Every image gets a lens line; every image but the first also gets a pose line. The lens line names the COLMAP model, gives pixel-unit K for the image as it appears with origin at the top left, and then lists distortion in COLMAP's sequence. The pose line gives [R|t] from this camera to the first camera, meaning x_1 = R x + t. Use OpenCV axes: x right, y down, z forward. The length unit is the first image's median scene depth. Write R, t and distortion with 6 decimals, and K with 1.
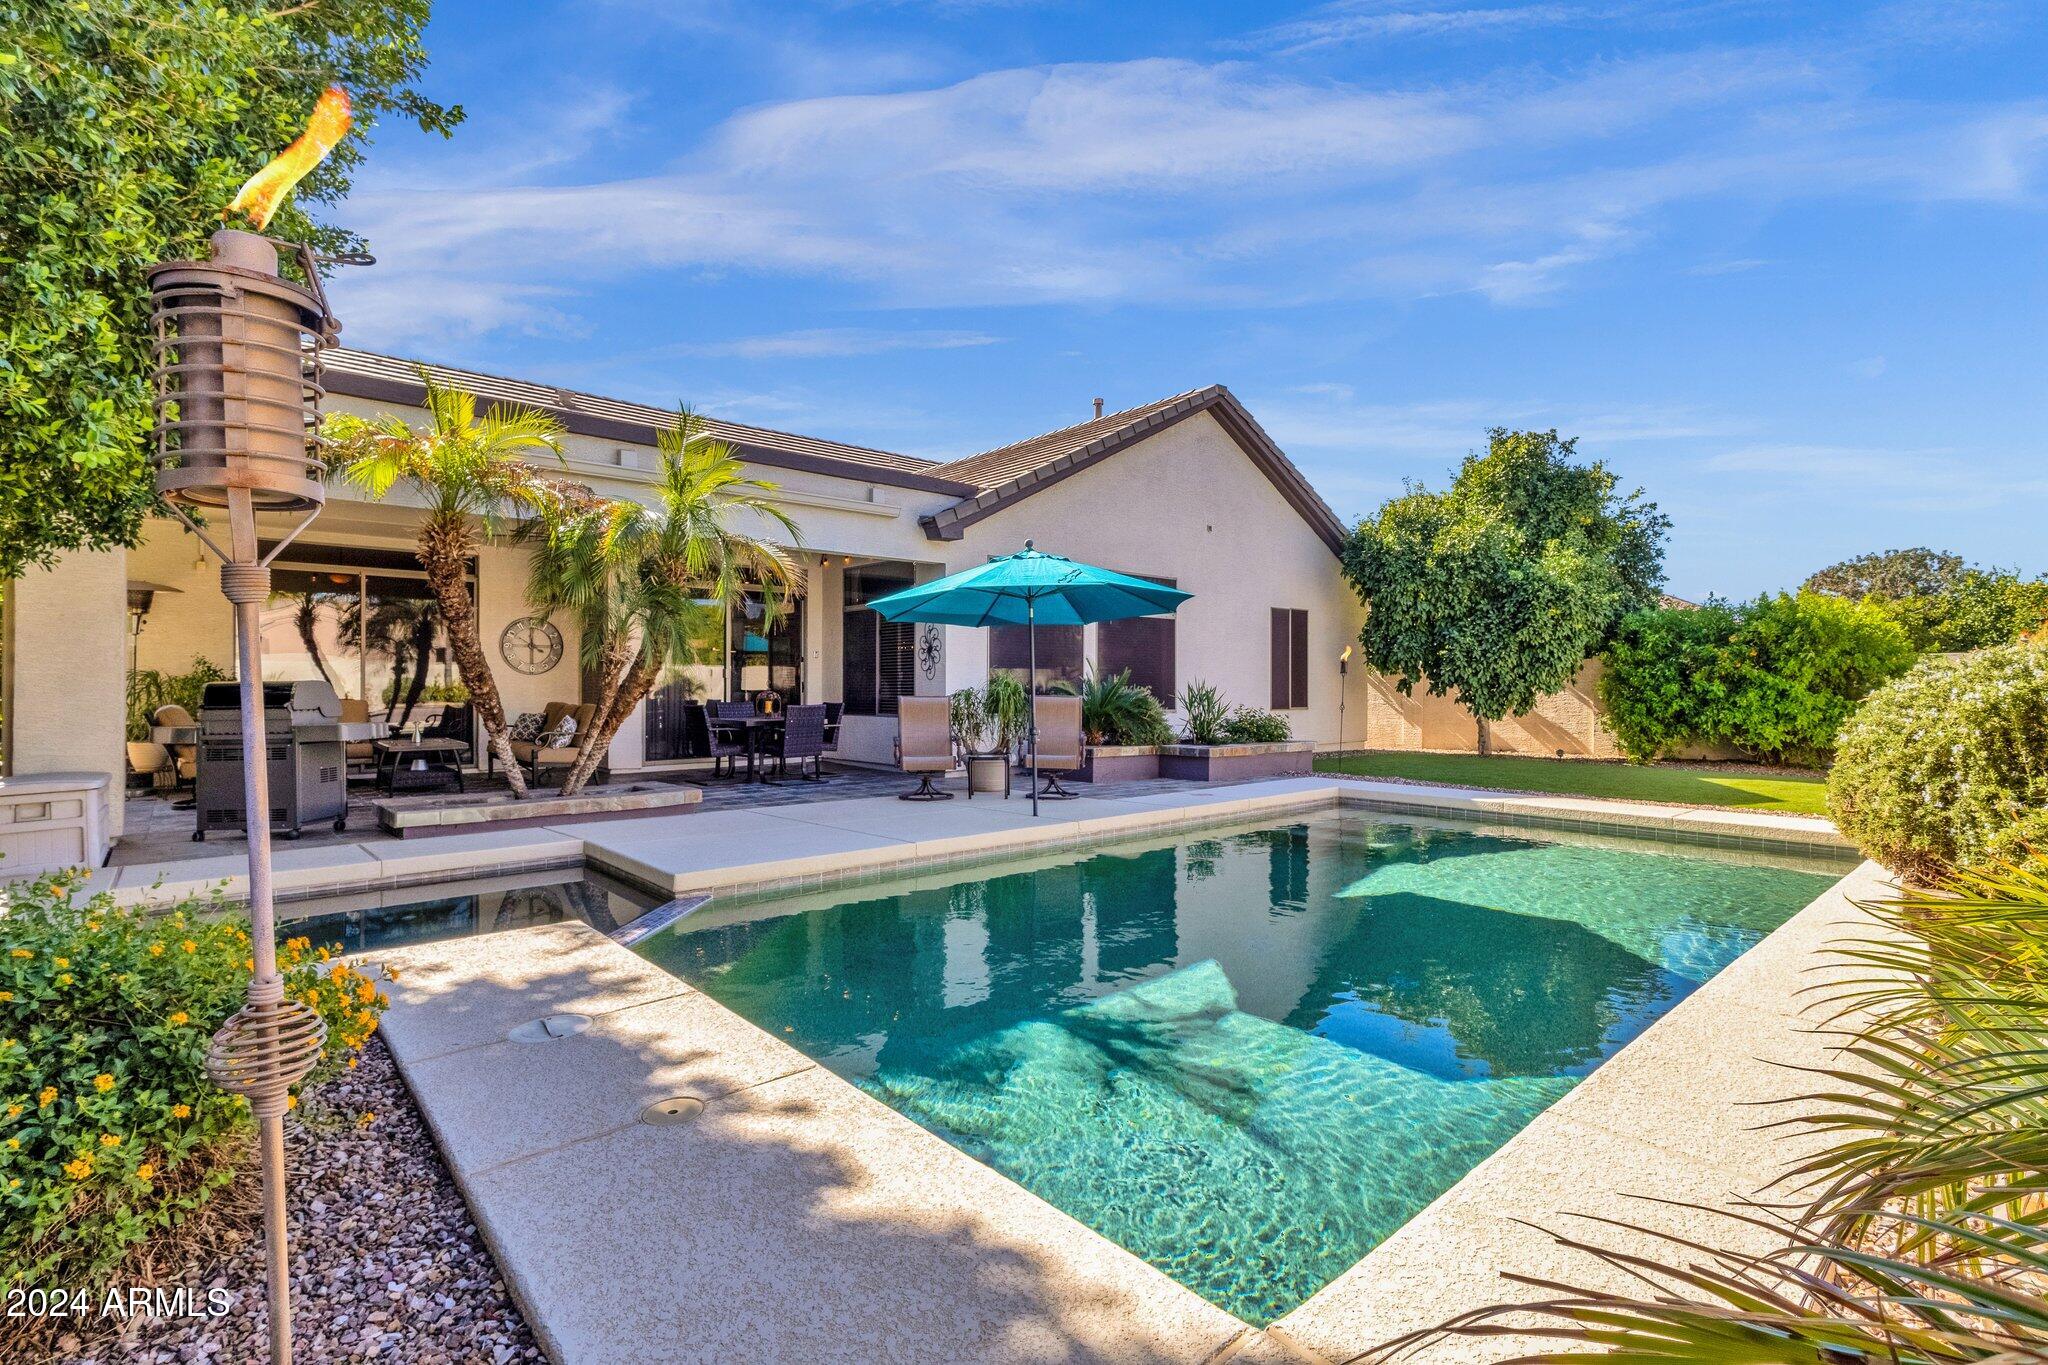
lens RADIAL K [[947.6, 0, 1028.6], [0, 947.6, 684.1], [0, 0, 1]] dist [0.002358, 0.000462]
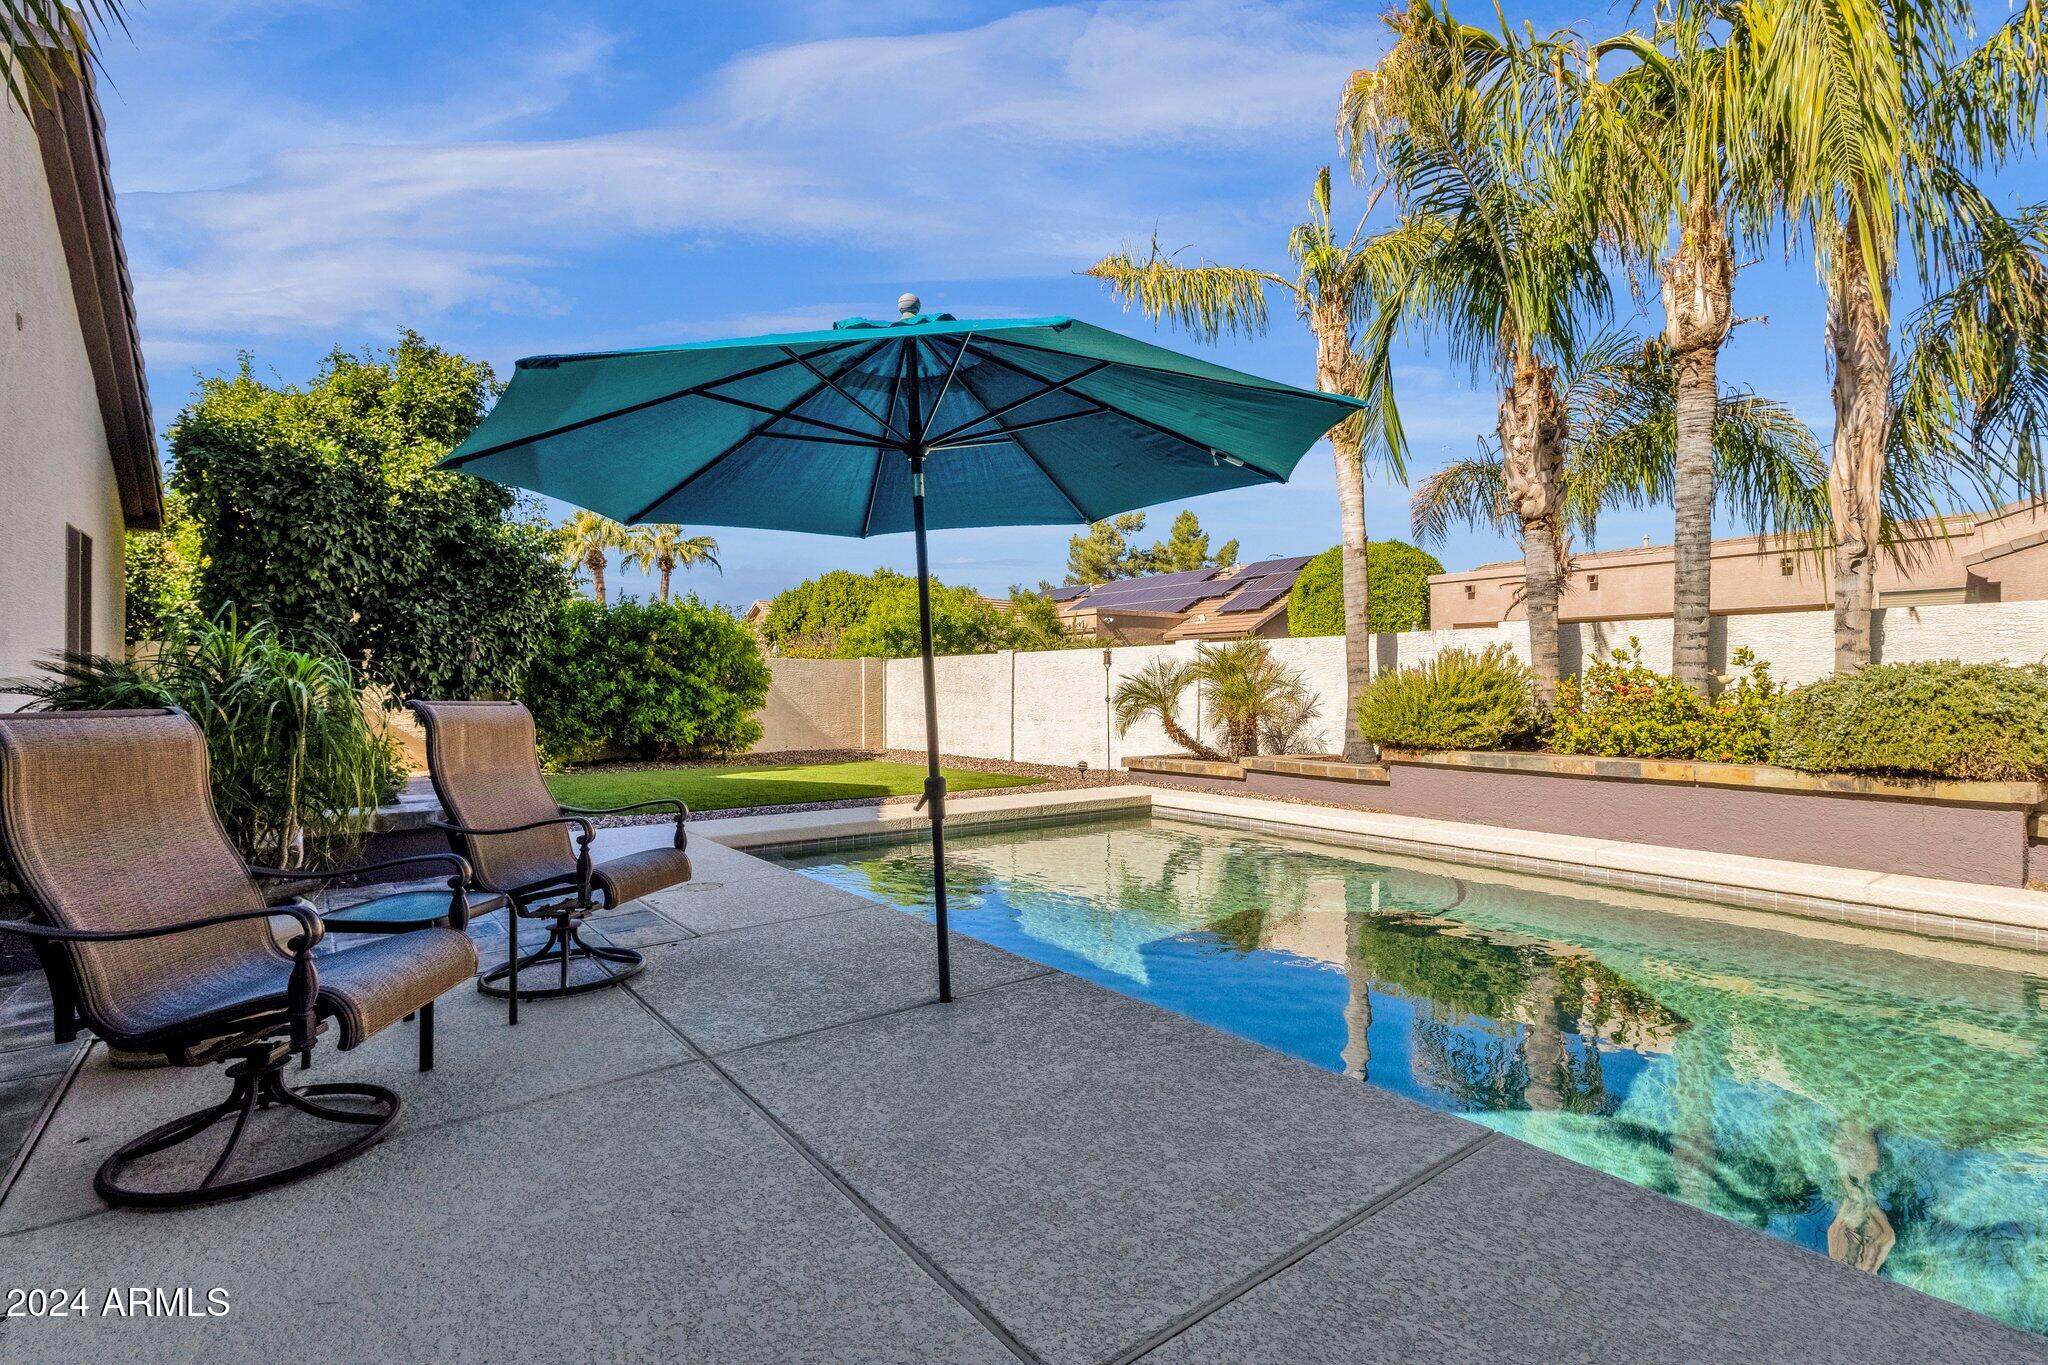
lens RADIAL K [[953.0, 0, 1027.3], [0, 953.0, 679.5], [0, 0, 1]] dist [0.003897, 0.000441]
pose [[0.081462, 0.007499, 0.996648, -0.242971], [-0.000418, 0.999972, -0.007490, 0.004640], [-0.996676, 0.000193, 0.081463, 0.560521]]
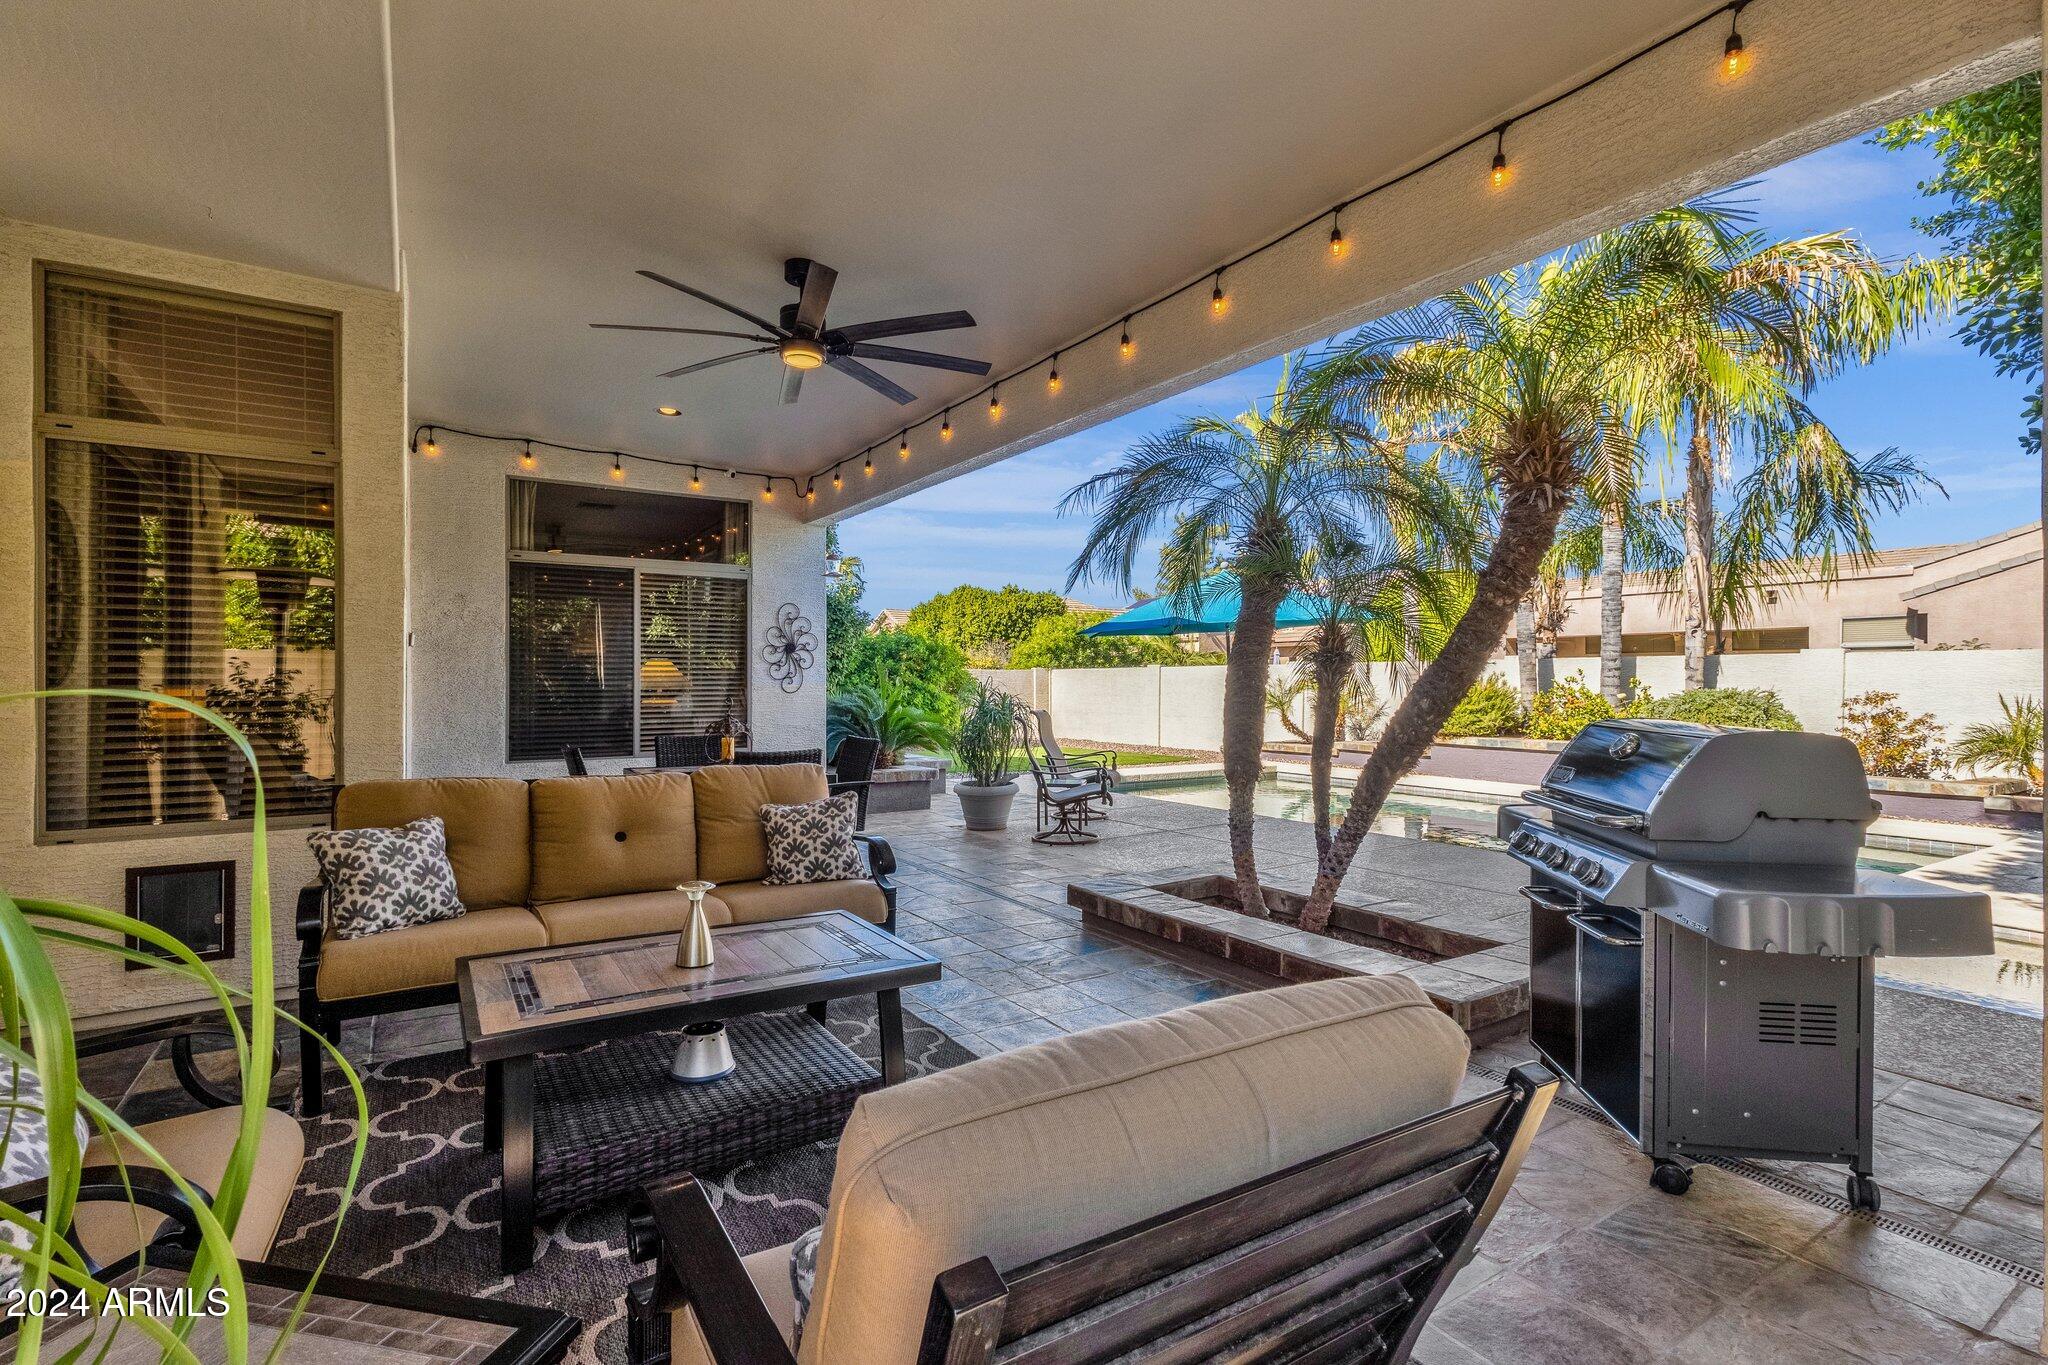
lens RADIAL K [[947.6, 0, 1028.6], [0, 947.6, 684.1], [0, 0, 1]] dist [0.002358, 0.000462]
pose [[0.156348, -0.002280, 0.987699, -0.656755], [-0.001643, 0.999995, 0.002568, -0.011480], [-0.987701, -0.002024, 0.156344, 0.638556]]
